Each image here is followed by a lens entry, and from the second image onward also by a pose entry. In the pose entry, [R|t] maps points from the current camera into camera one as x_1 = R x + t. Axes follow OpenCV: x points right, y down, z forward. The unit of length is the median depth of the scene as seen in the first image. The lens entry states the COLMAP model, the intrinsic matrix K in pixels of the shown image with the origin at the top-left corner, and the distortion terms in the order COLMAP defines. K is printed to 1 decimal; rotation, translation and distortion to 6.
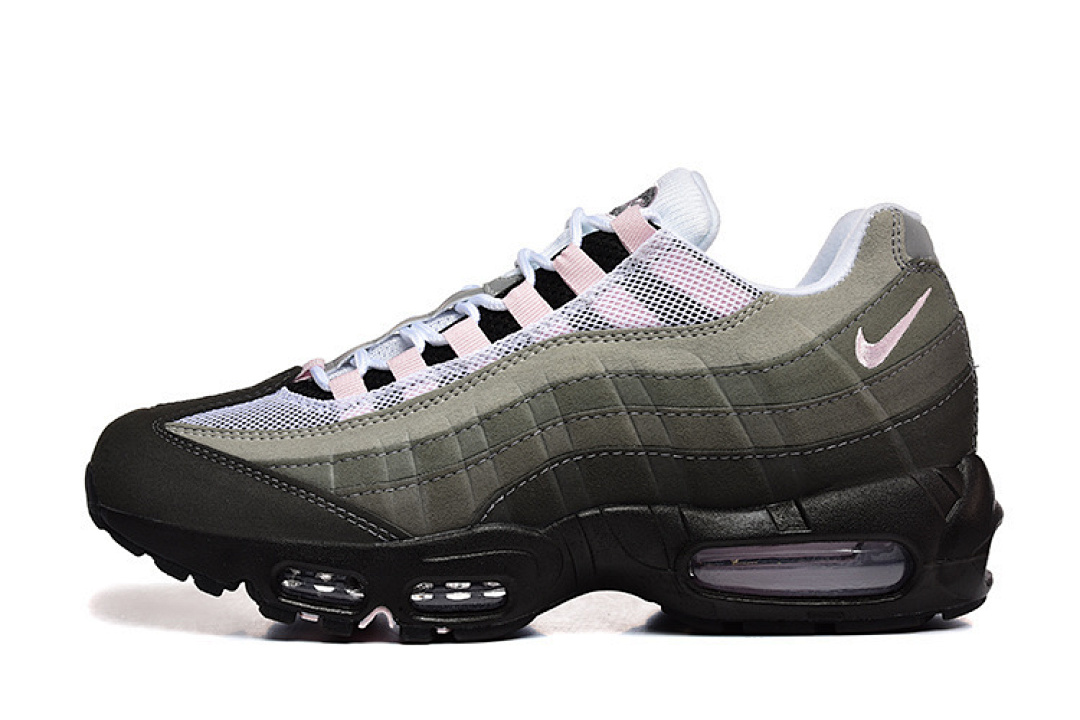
lens RADIAL K [[2792.9, 0, 540.7], [0, 2792.9, 358.8], [0, 0, 1]] dist [0.043713, 0.000000]
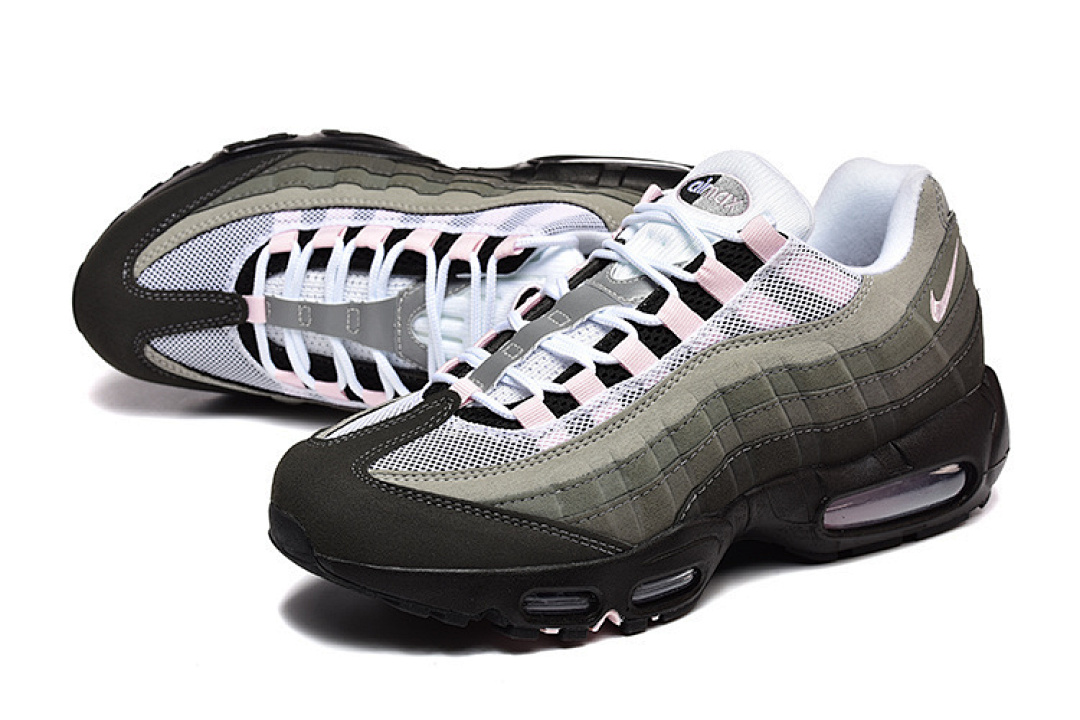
lens RADIAL K [[2792.9, 0, 539.7], [0, 2792.9, 361.2], [0, 0, 1]] dist [0.043713, 0.000000]
pose [[0.900624, -0.168154, 0.400749, -0.510442], [0.071299, 0.966789, 0.245430, -0.283269], [-0.428710, -0.192468, 0.882703, 0.034329]]
